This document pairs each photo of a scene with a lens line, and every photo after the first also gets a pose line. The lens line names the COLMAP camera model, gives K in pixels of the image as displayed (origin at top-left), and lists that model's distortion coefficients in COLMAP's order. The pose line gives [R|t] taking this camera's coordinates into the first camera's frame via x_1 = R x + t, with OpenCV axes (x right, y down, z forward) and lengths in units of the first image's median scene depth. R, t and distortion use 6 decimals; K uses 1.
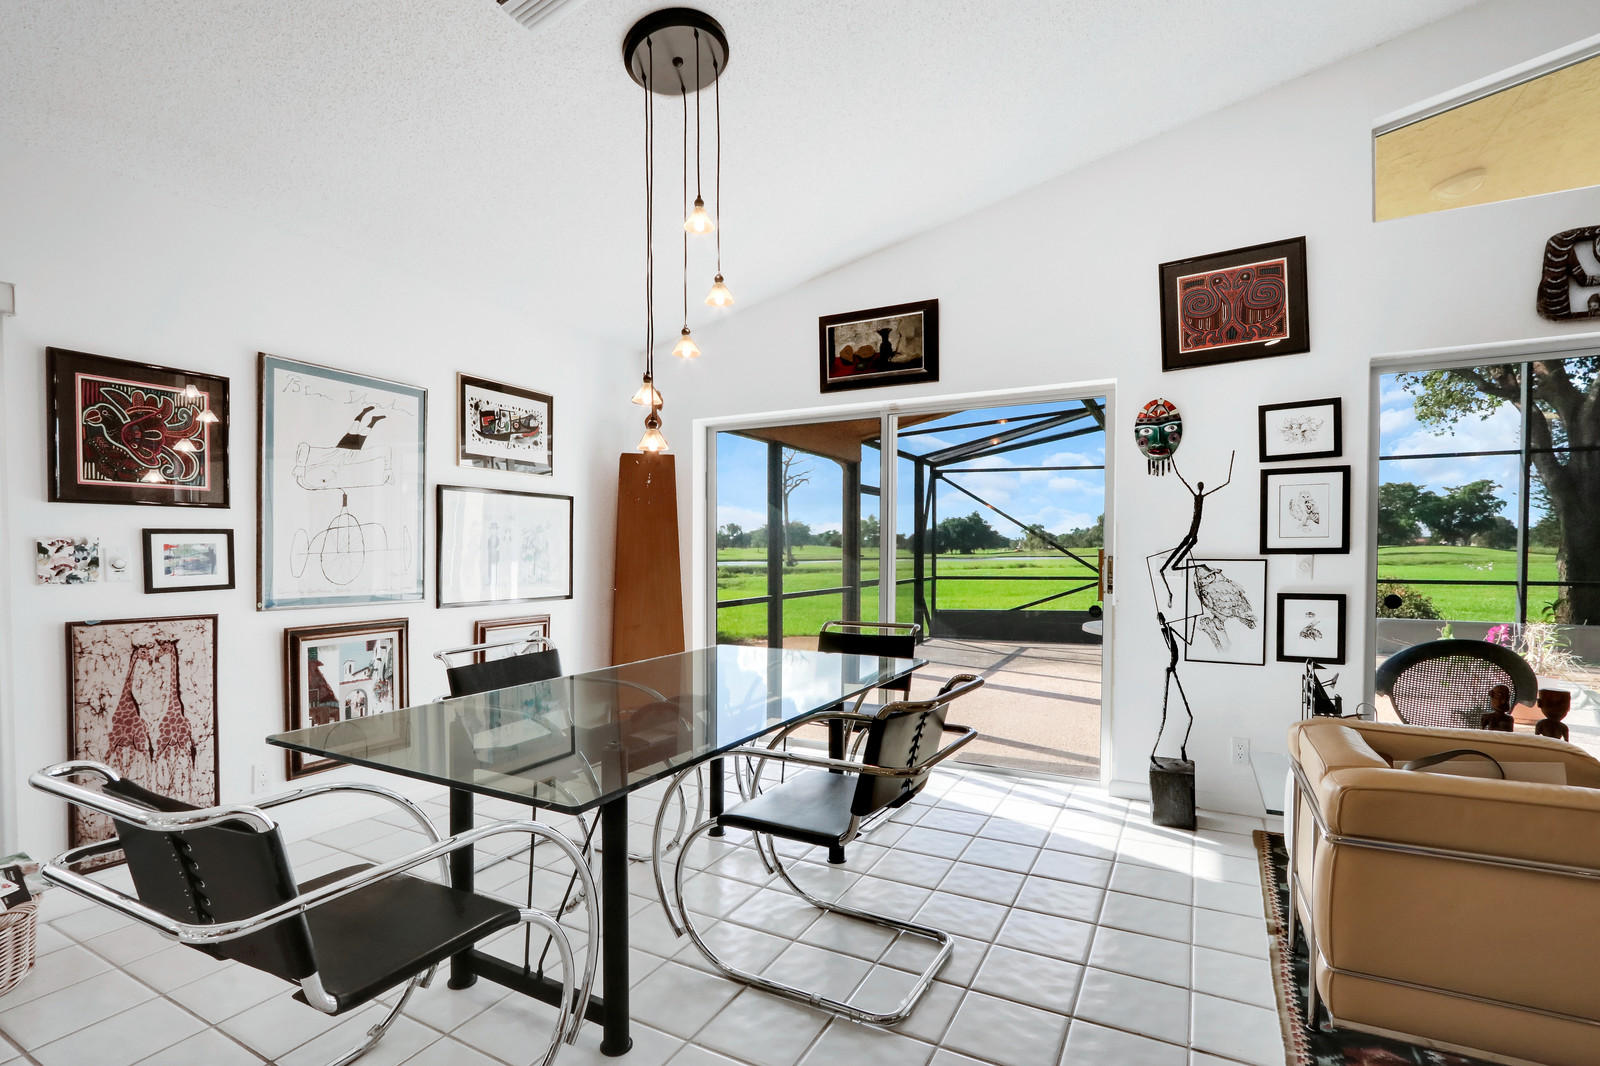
lens RADIAL K [[740.4, 0, 798.8], [0, 740.4, 567.3], [0, 0, 1]] dist [-0.015232, -0.000060]
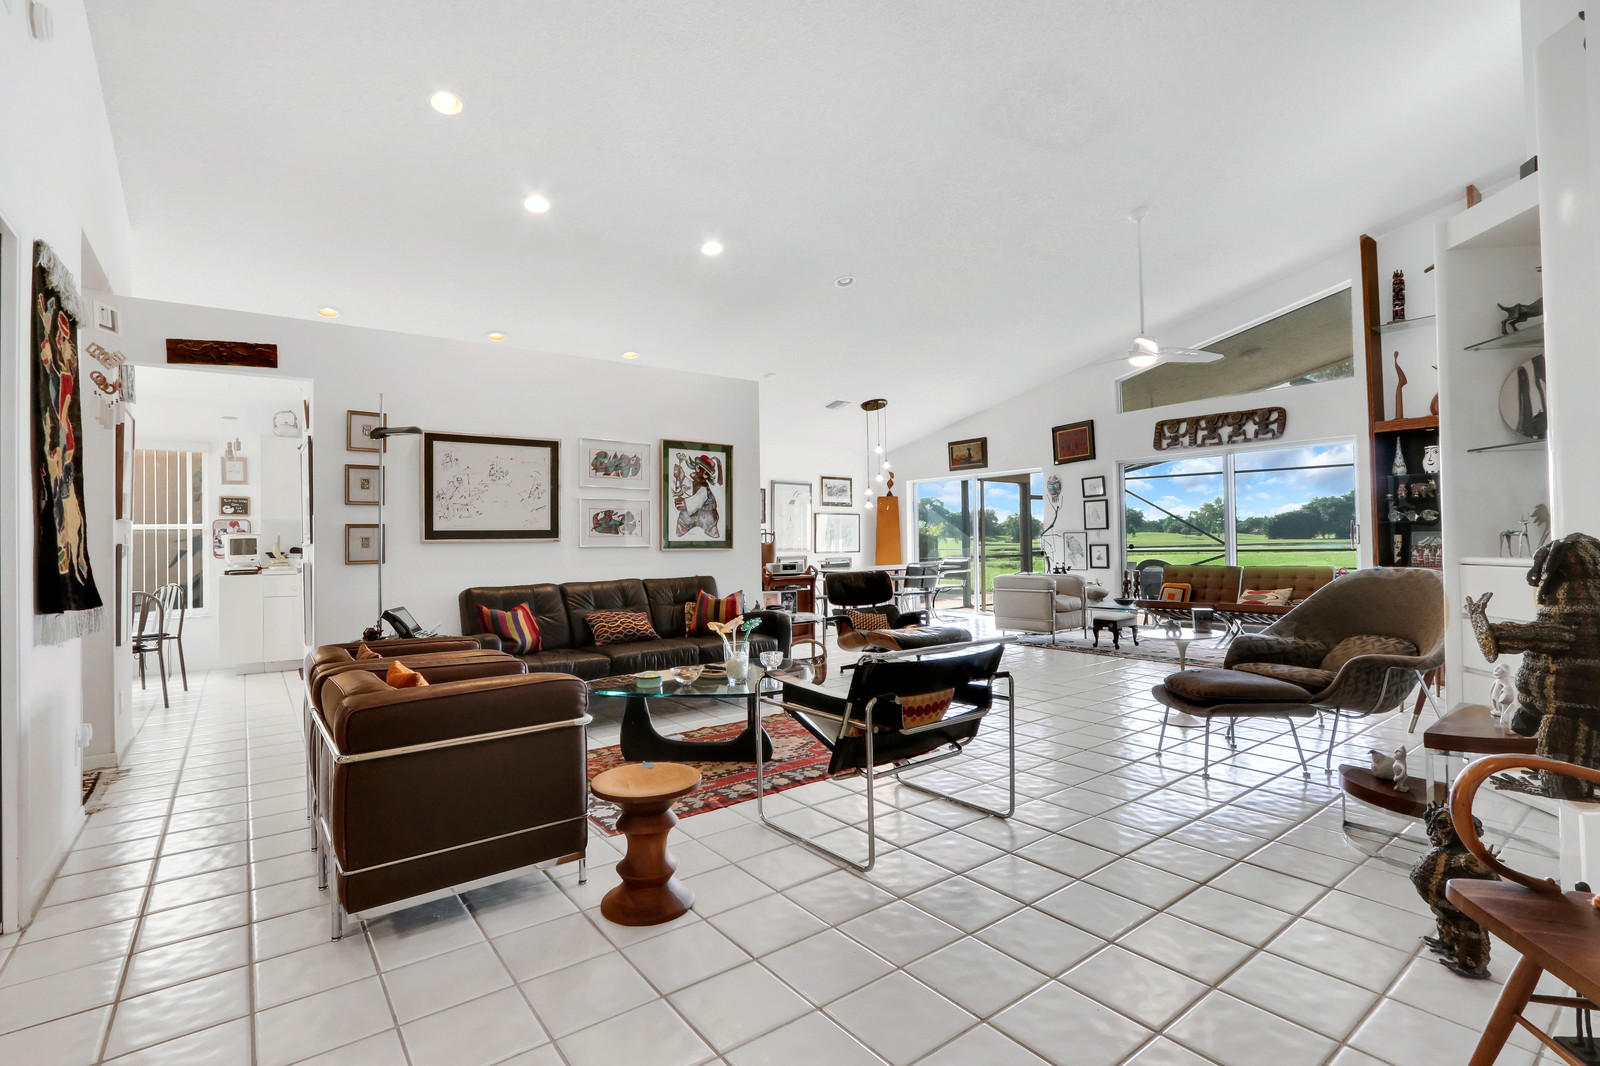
lens RADIAL K [[740.4, 0, 804.6], [0, 740.4, 534.4], [0, 0, 1]] dist [-0.015232, -0.000060]
pose [[0.910628, -0.017403, -0.412861, 0.689550], [0.004695, 0.999484, -0.031775, 0.068795], [0.413201, 0.026997, 0.910240, -1.693985]]
